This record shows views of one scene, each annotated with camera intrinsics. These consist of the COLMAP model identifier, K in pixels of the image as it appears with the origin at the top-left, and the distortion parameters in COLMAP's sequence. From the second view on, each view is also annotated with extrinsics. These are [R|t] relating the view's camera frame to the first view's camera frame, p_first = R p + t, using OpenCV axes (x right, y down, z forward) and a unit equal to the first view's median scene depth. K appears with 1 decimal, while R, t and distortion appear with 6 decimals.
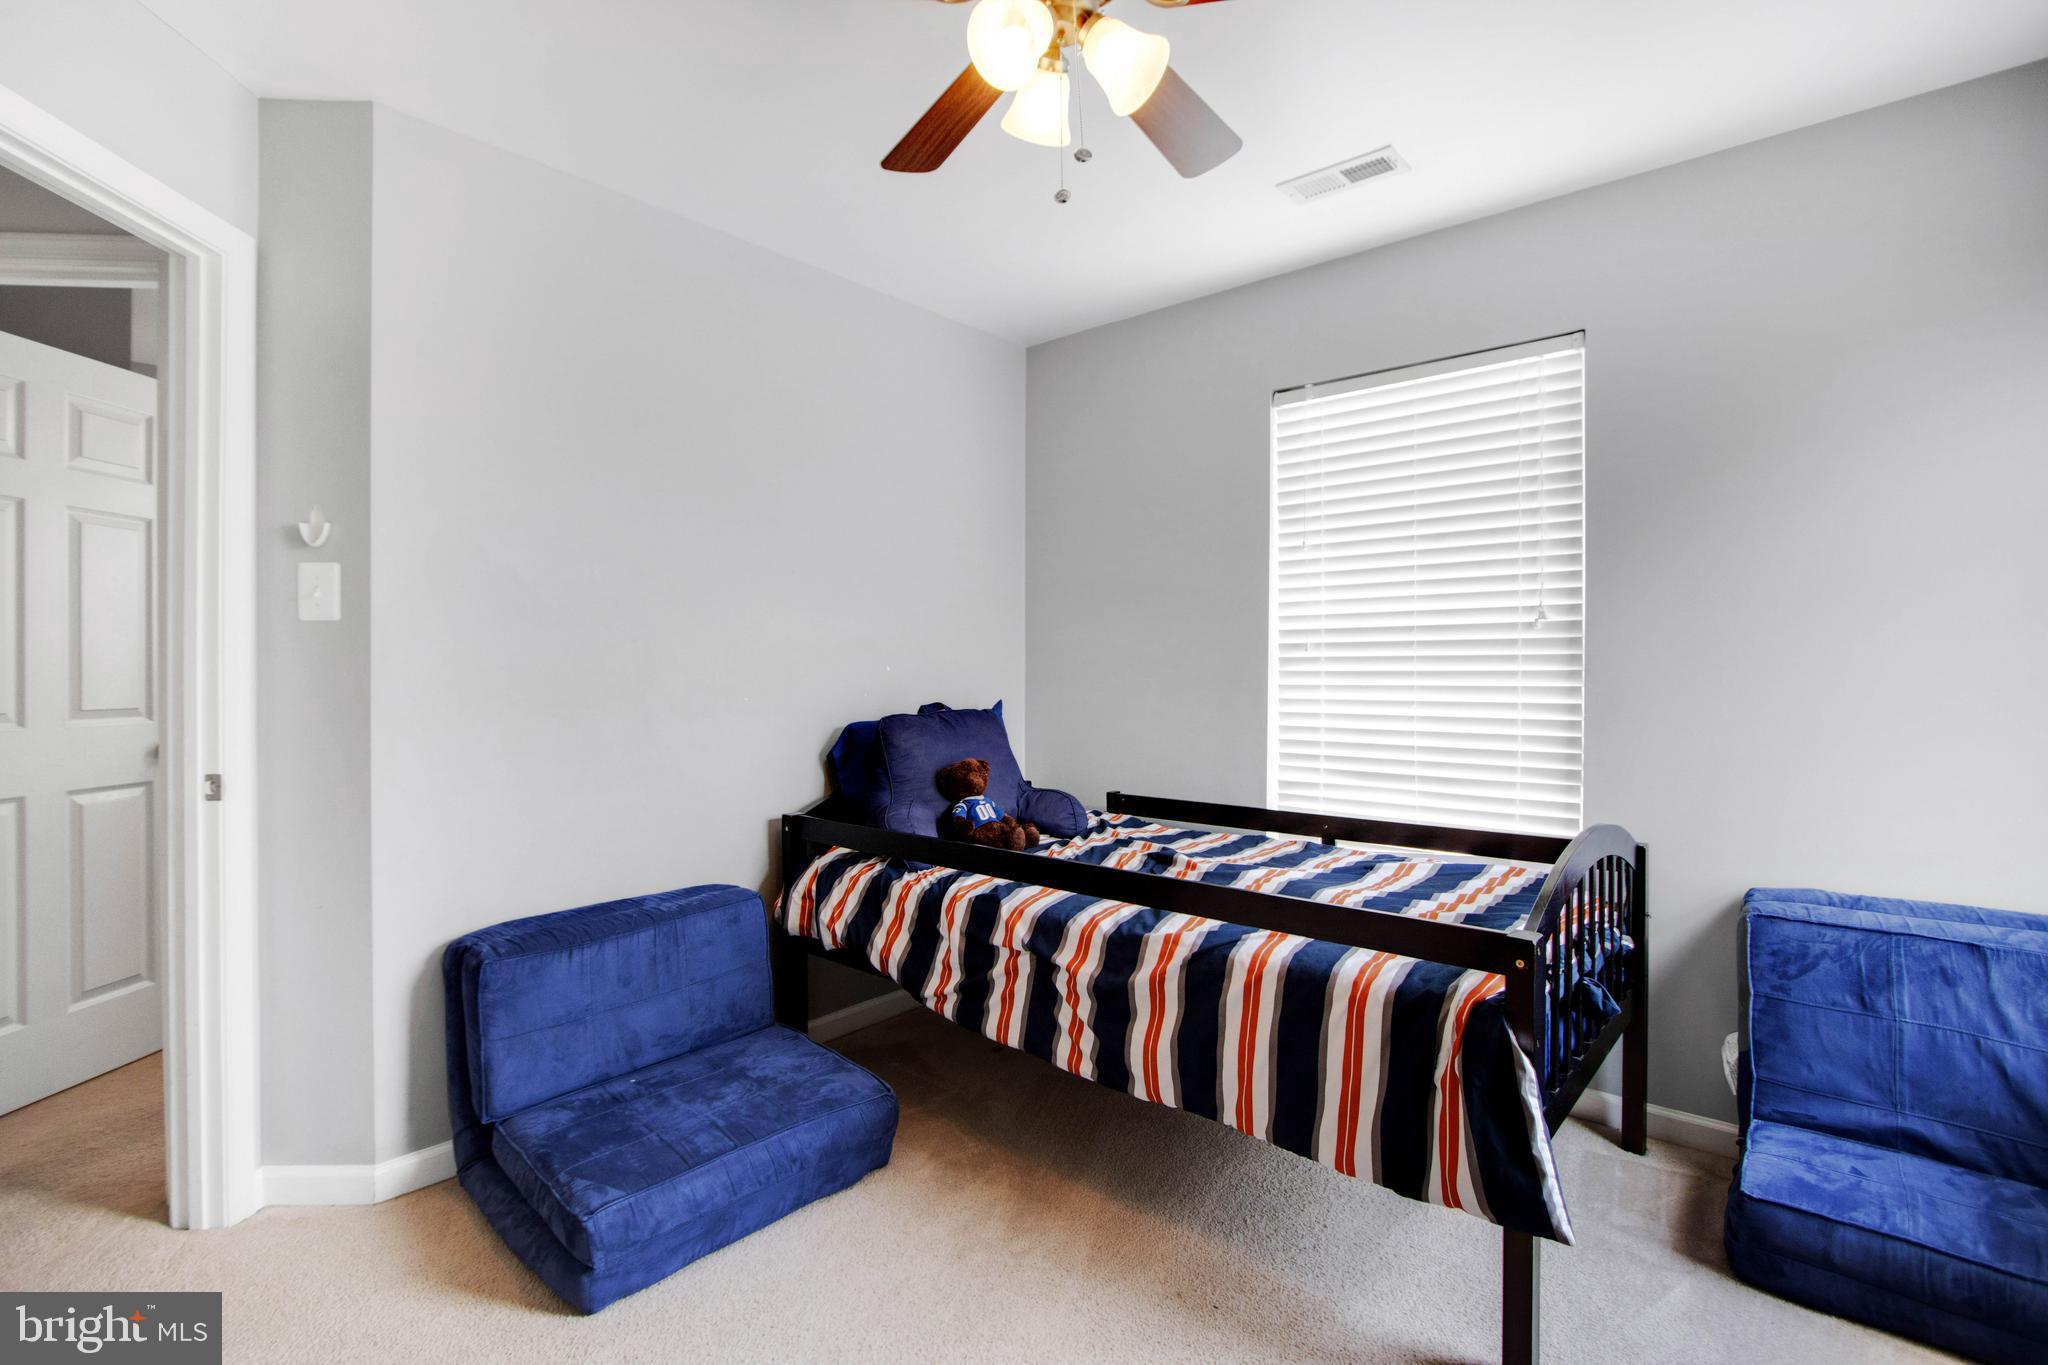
lens RADIAL K [[948.3, 0, 1016.8], [0, 948.3, 660.3], [0, 0, 1]] dist [-0.001314, 0.000236]
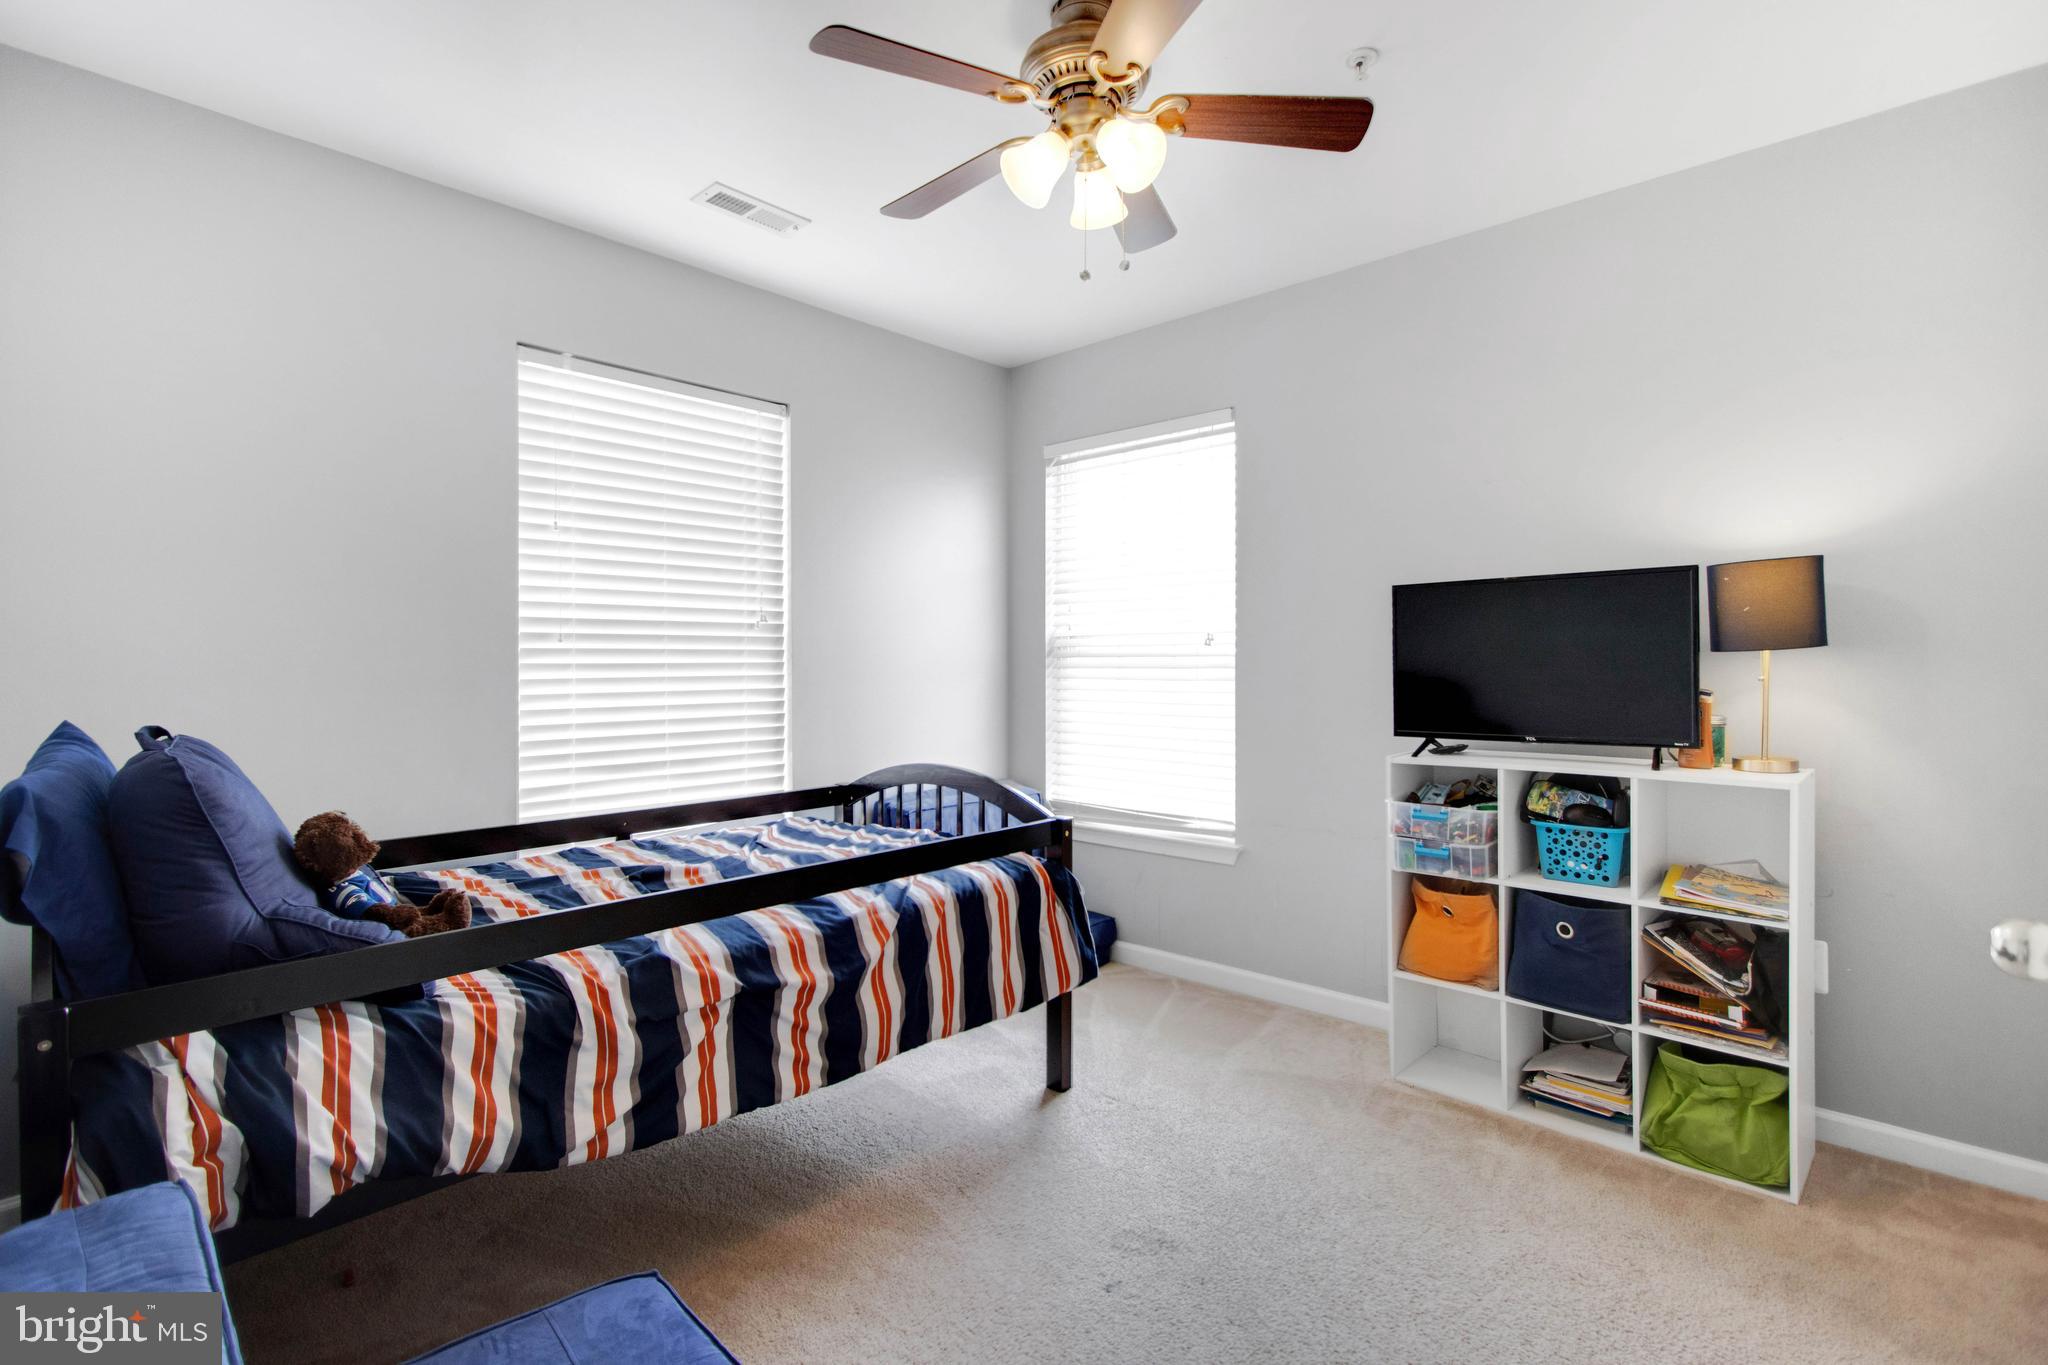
lens RADIAL K [[948.3, 0, 1016.8], [0, 948.3, 660.3], [0, 0, 1]] dist [-0.001314, 0.000236]
pose [[0.058977, 0.001616, 0.998258, -0.623631], [-0.006592, 0.999978, -0.001230, 0.006546], [-0.998238, -0.006508, 0.058987, 0.539108]]
